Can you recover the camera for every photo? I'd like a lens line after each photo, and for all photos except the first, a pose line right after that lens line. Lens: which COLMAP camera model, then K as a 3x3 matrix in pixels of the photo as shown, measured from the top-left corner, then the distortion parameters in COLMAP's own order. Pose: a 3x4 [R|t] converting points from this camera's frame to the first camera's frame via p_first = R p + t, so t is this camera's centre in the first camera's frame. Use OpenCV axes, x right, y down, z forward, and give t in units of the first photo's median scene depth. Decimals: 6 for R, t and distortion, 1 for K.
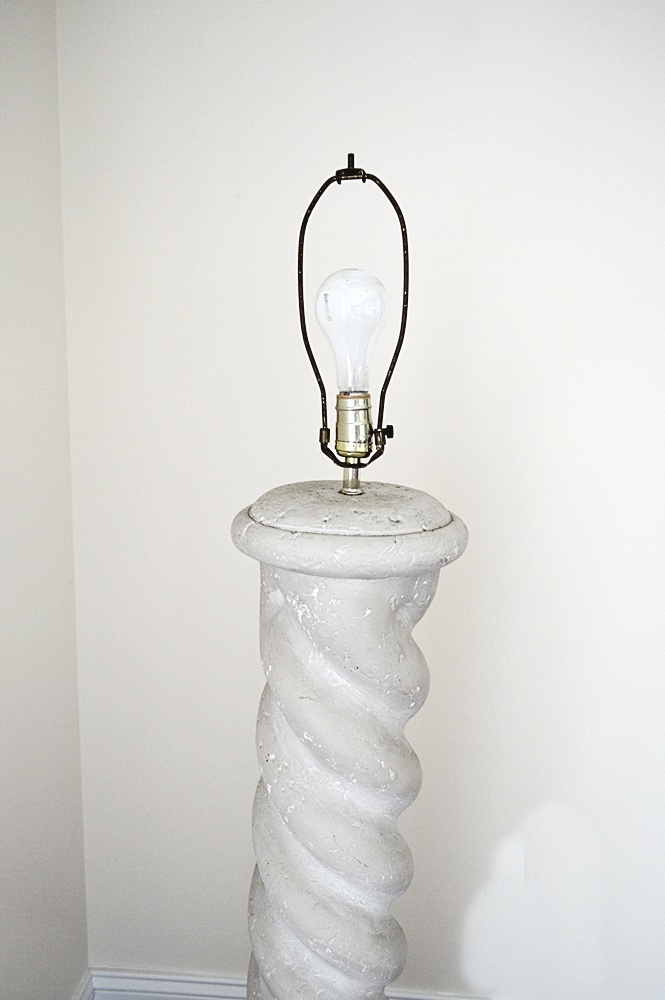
lens RADIAL K [[779.5, 0, 333.6], [0, 779.5, 499.3], [0, 0, 1]] dist [-0.014298, -0.001513]
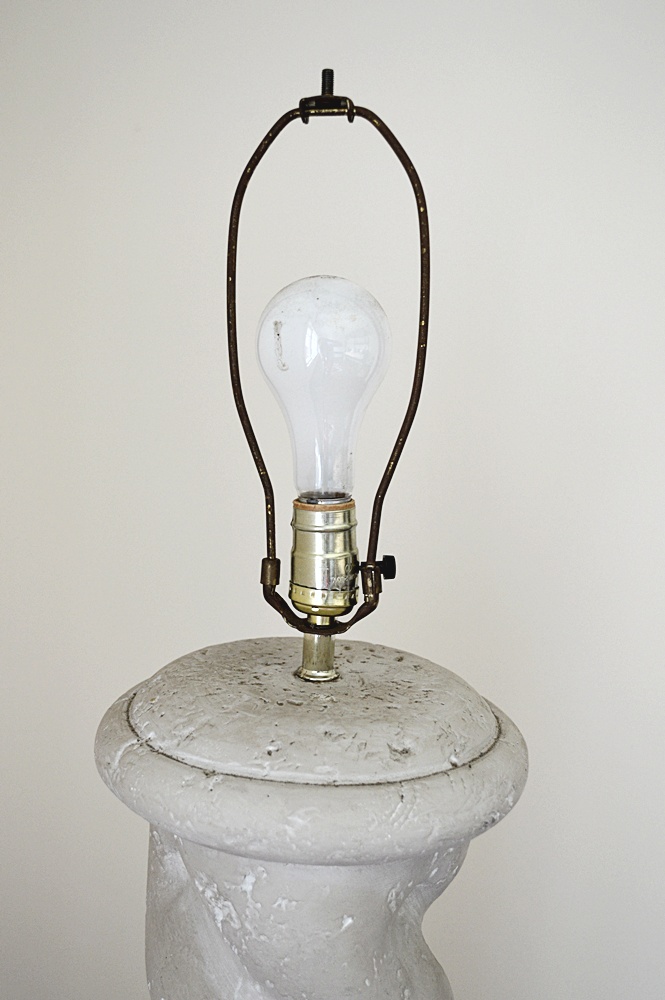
lens RADIAL K [[1111.8, 0, 332.7], [0, 1111.8, 500.0], [0, 0, 1]] dist [-0.029678, 0.000000]
pose [[0.998706, 0.016290, 0.048178, -0.006621], [-0.014536, 0.999226, -0.036544, -0.111145], [-0.048736, 0.035796, 0.998170, 0.228525]]
